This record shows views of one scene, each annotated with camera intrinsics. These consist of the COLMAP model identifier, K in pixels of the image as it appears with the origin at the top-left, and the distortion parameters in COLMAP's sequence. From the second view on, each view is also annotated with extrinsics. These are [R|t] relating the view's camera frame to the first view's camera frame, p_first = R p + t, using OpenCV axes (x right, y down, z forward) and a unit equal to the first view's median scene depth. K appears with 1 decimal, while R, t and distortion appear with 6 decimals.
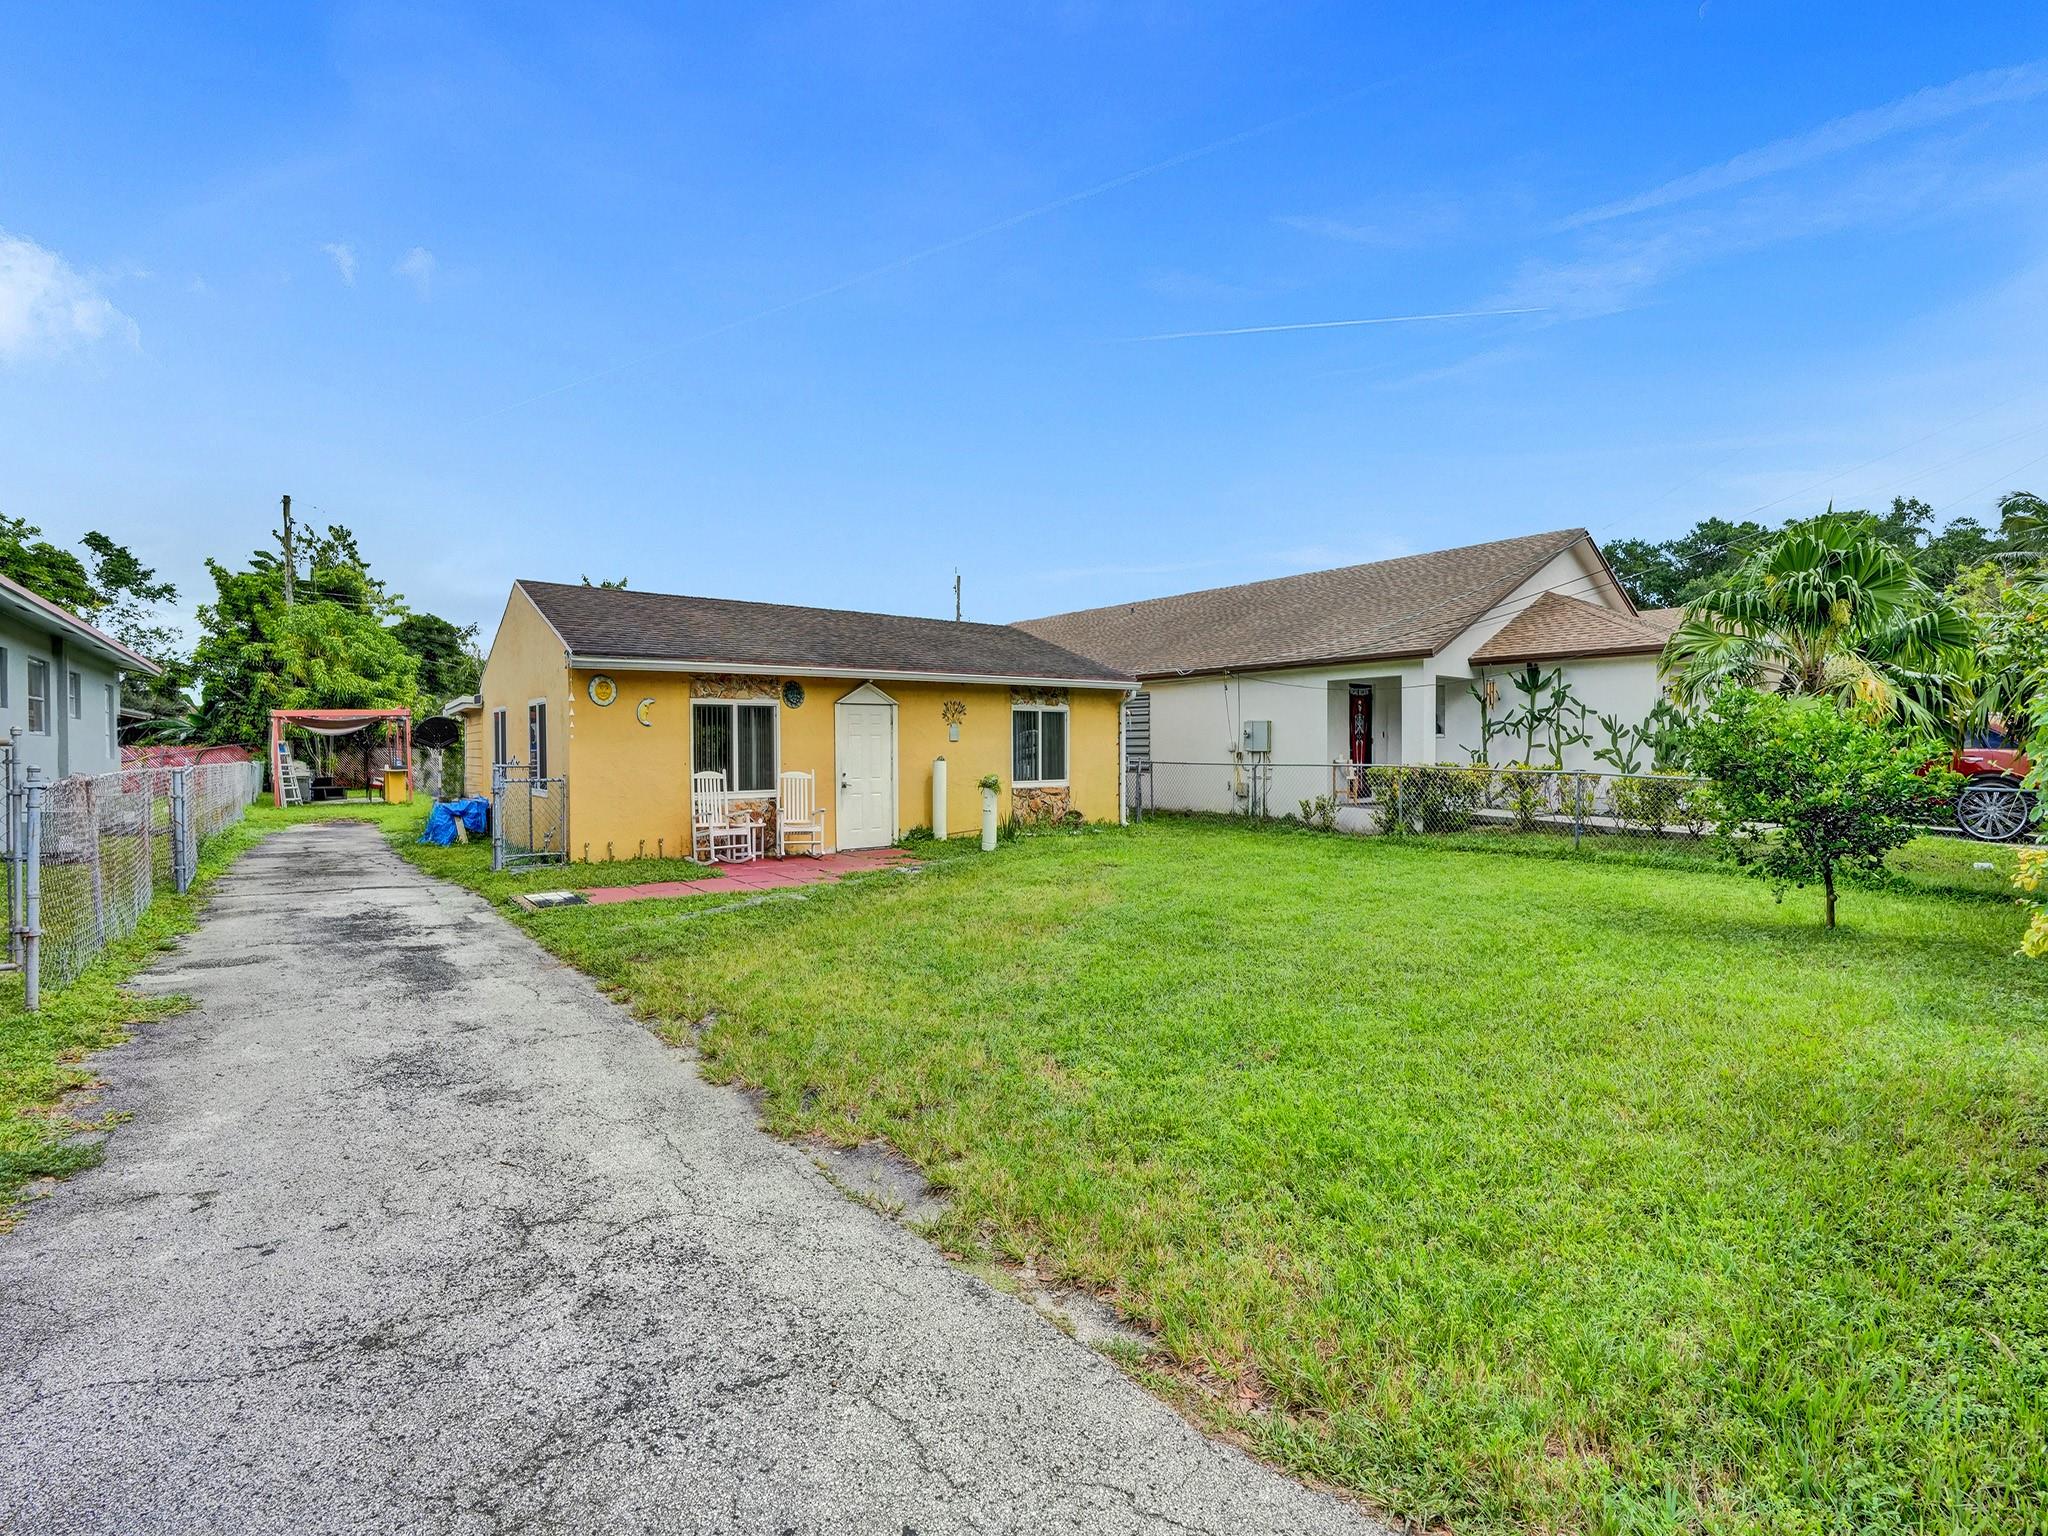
lens RADIAL K [[972.1, 0, 1034.3], [0, 972.1, 755.4], [0, 0, 1]] dist [-0.050582, 0.027880]
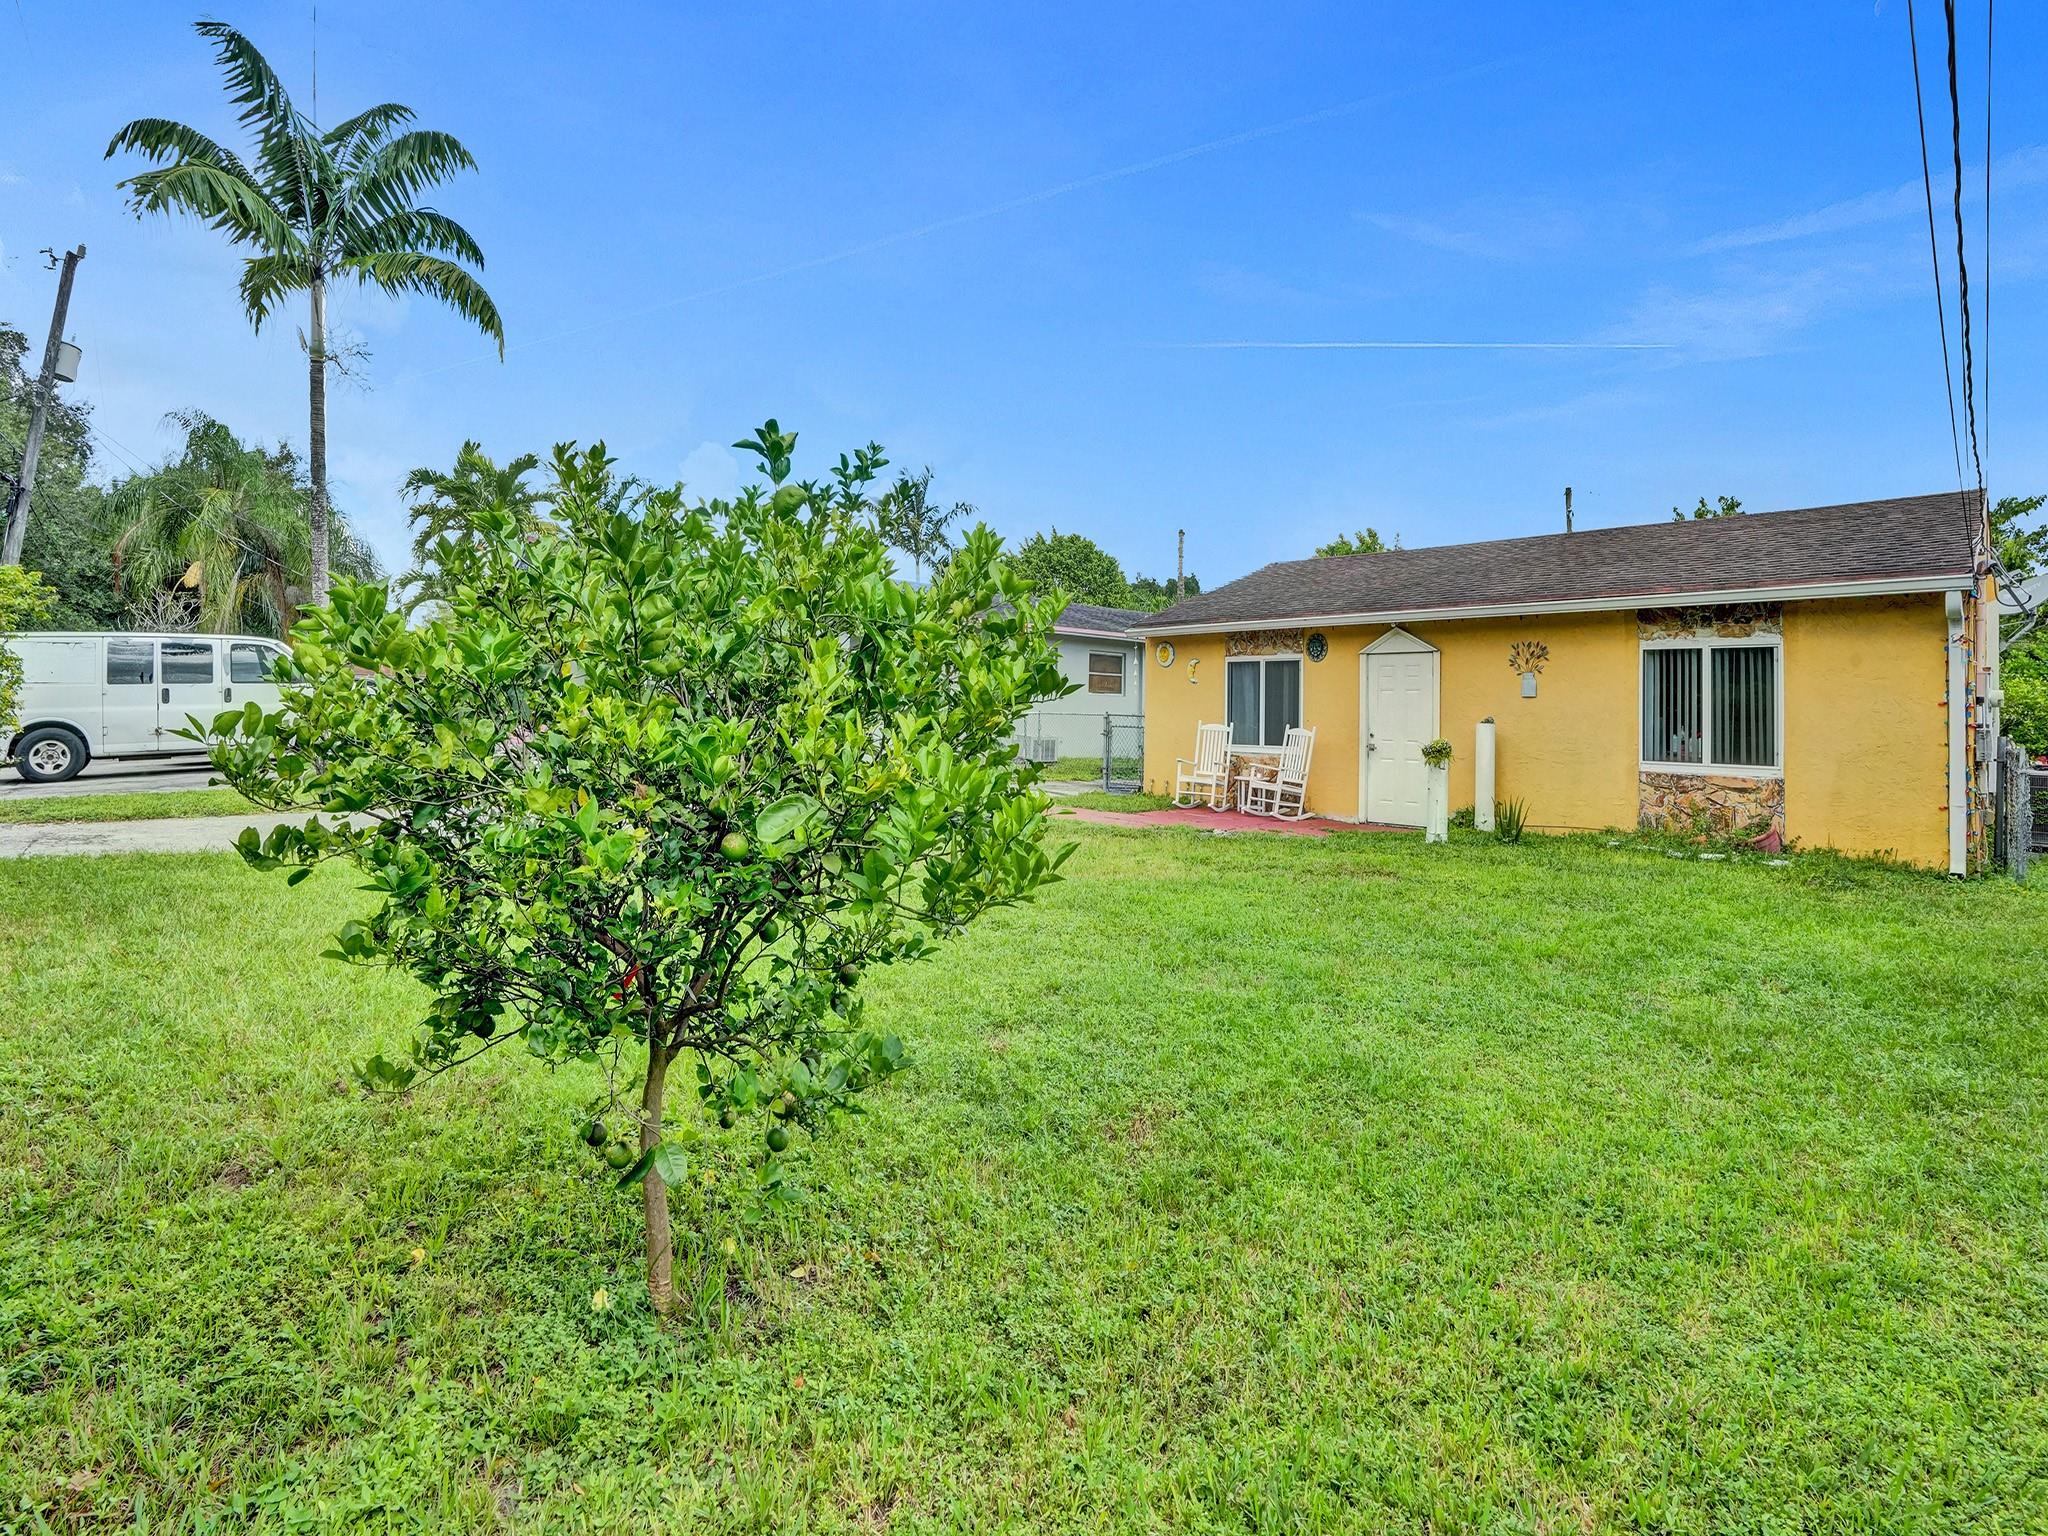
lens RADIAL K [[991.2, 0, 1034.7], [0, 991.2, 697.0], [0, 0, 1]] dist [-0.049119, 0.026683]
pose [[0.087260, 0.000020, -0.996186, 0.600781], [-0.018935, 0.999819, -0.001638, -0.006840], [0.996006, 0.019005, 0.087245, 0.572144]]
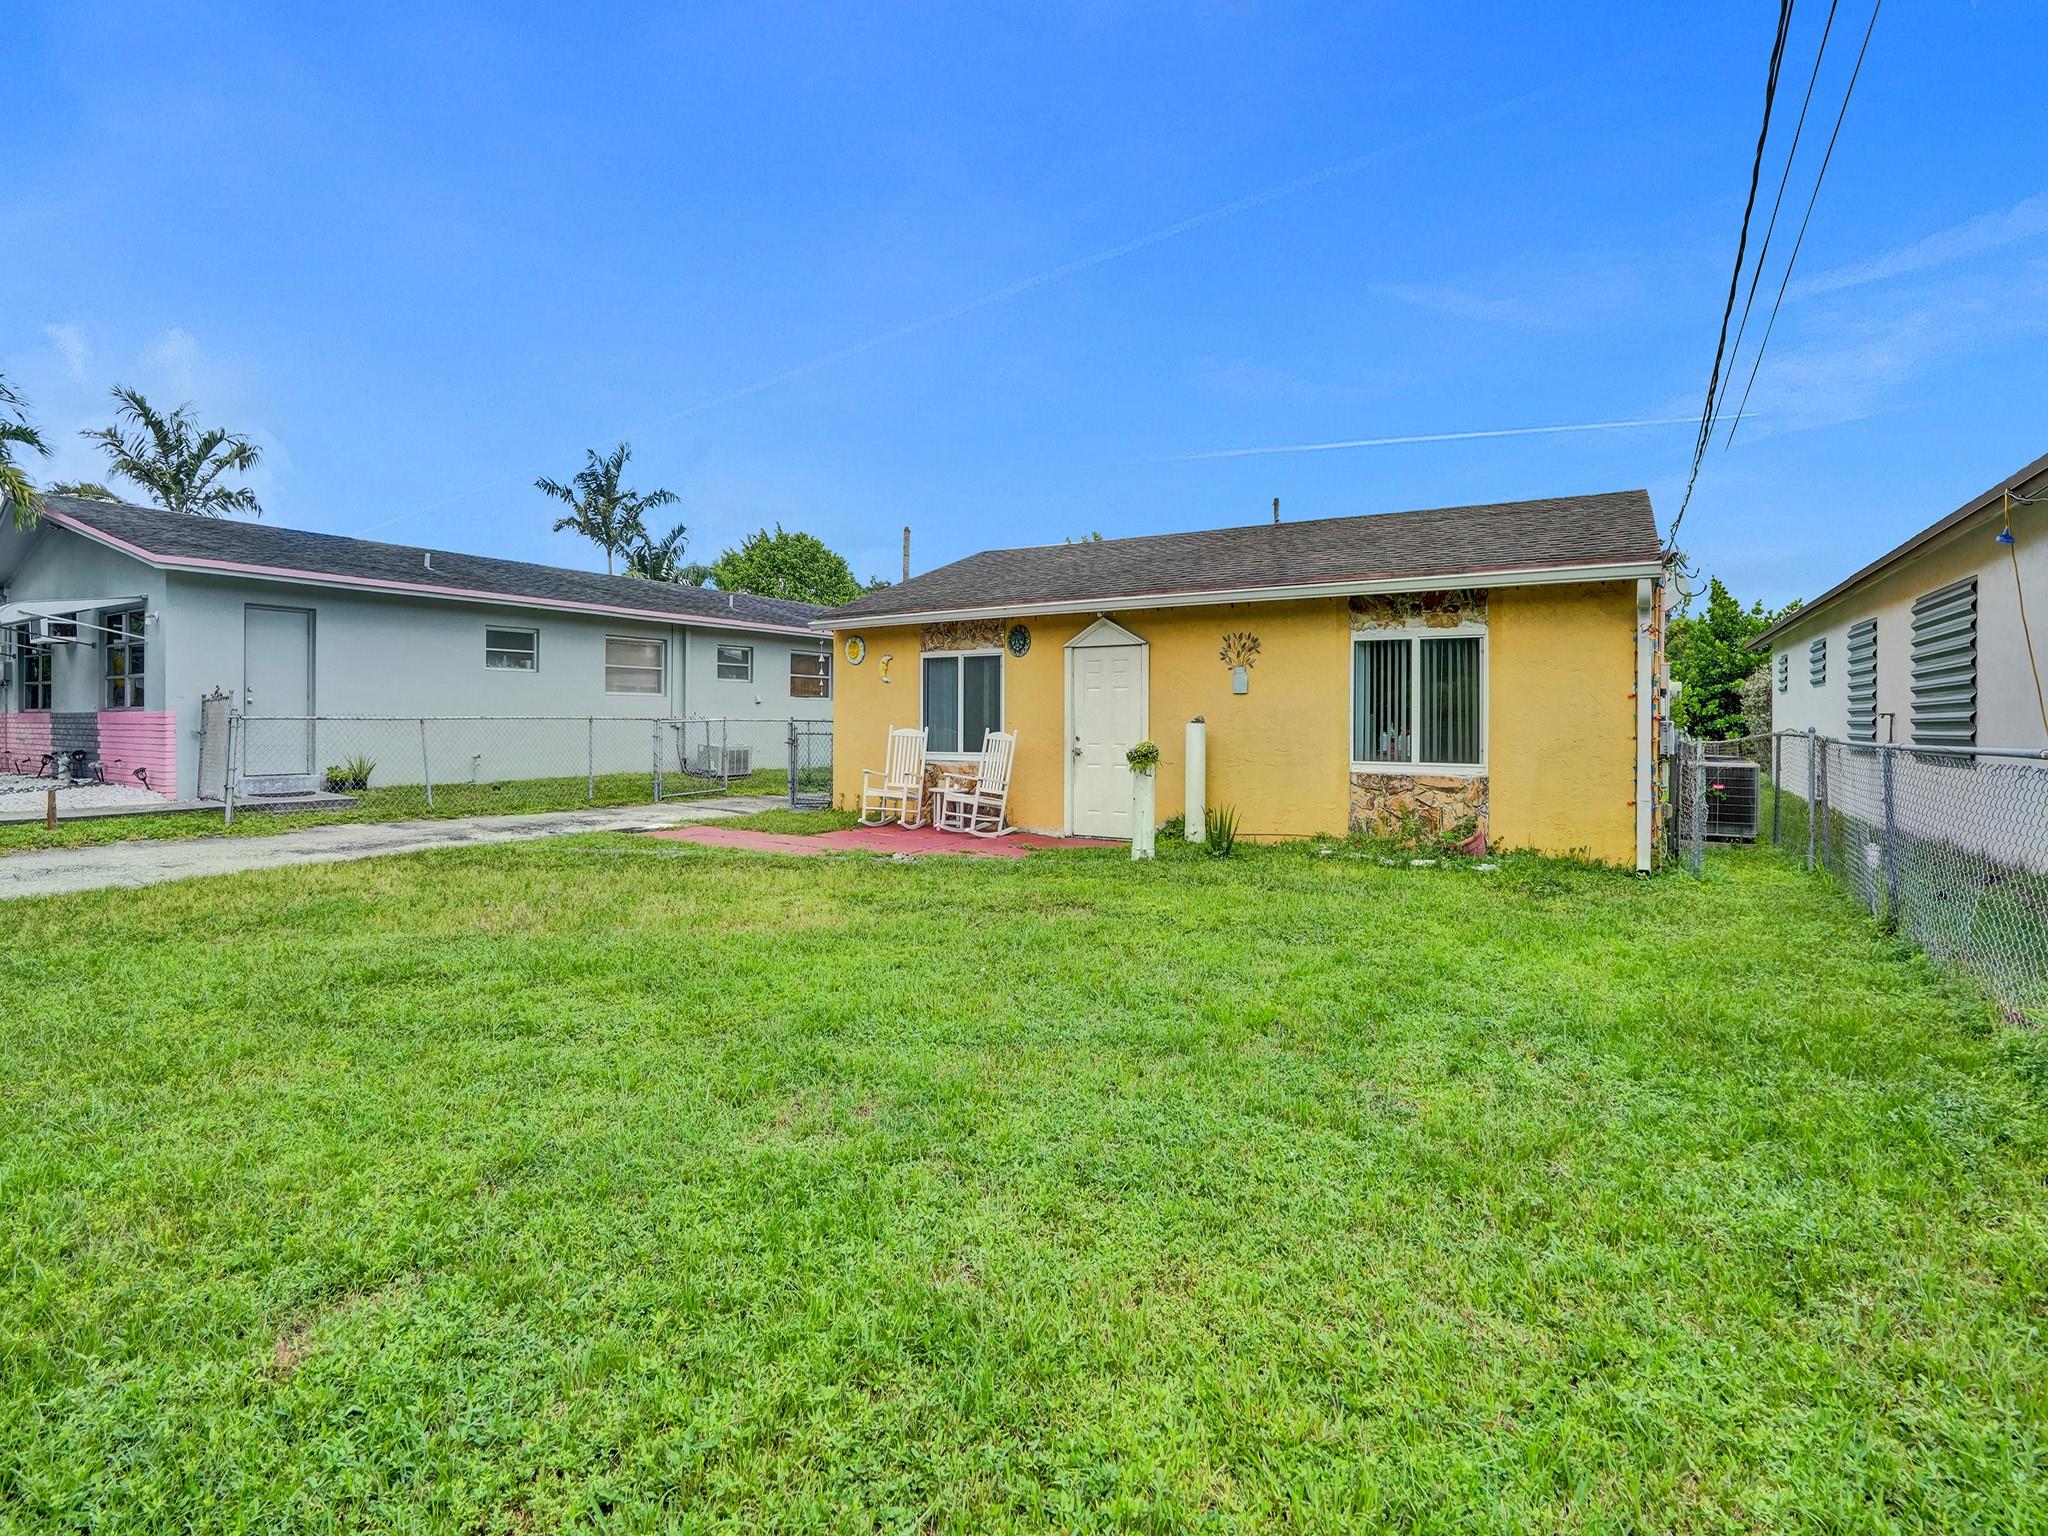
lens RADIAL K [[972.1, 0, 1034.3], [0, 972.1, 755.4], [0, 0, 1]] dist [-0.050582, 0.027880]
pose [[0.337518, 0.048036, -0.940093, 0.481570], [-0.007445, 0.998802, 0.048363, -0.003877], [0.941290, -0.009325, 0.337471, 0.646875]]
